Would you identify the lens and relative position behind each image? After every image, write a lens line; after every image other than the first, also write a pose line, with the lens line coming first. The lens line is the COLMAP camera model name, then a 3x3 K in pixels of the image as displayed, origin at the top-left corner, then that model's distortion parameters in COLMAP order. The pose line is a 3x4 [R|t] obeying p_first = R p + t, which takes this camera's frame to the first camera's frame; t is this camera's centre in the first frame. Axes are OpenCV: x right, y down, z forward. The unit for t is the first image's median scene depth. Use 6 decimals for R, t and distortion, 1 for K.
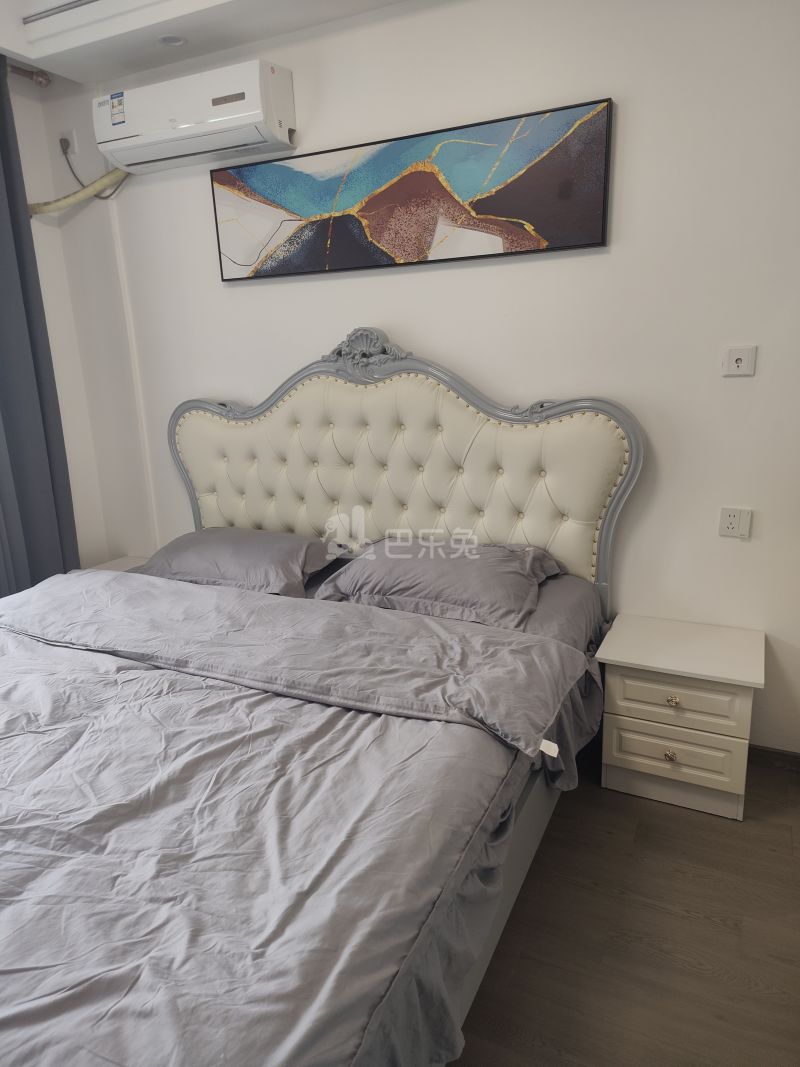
lens RADIAL K [[701.5, 0, 400.0], [0, 701.5, 533.5], [0, 0, 1]] dist [0.067070, -0.047508]
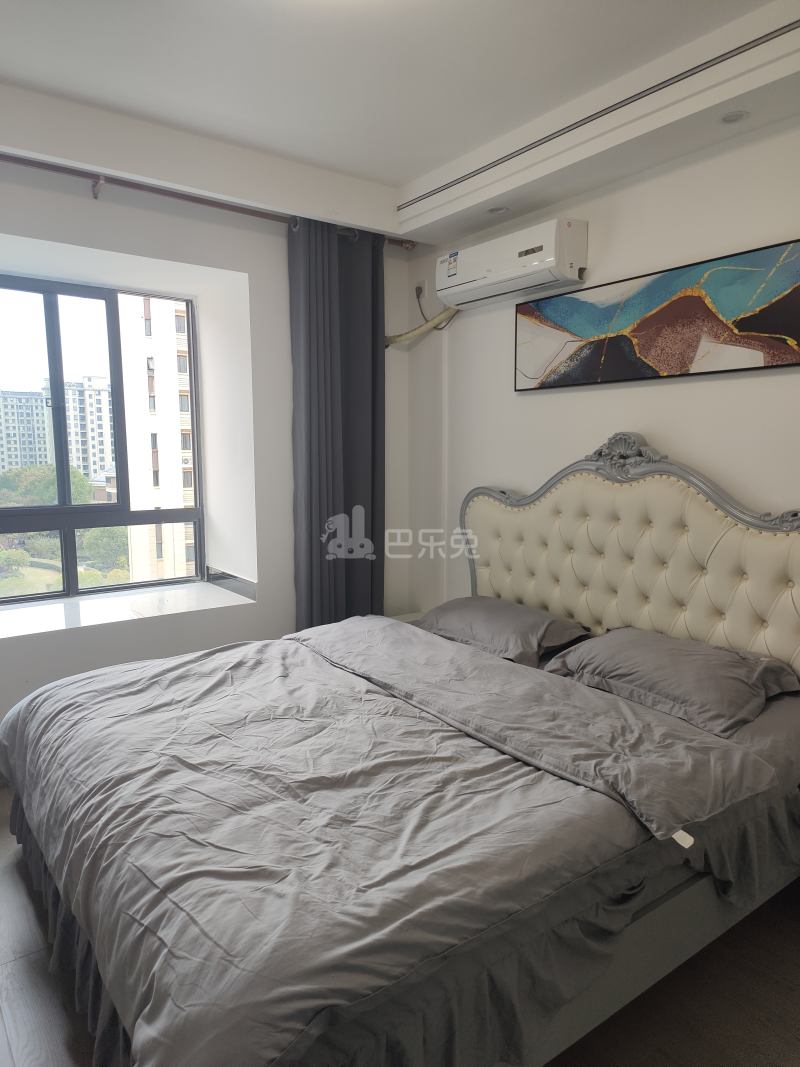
lens RADIAL K [[701.5, 0, 400.0], [0, 701.5, 533.5], [0, 0, 1]] dist [0.067070, -0.047508]
pose [[0.879422, 0.089351, -0.467582, 0.186246], [-0.142147, 0.986704, -0.078799, -0.000079], [0.454324, 0.135763, 0.880431, -0.116335]]
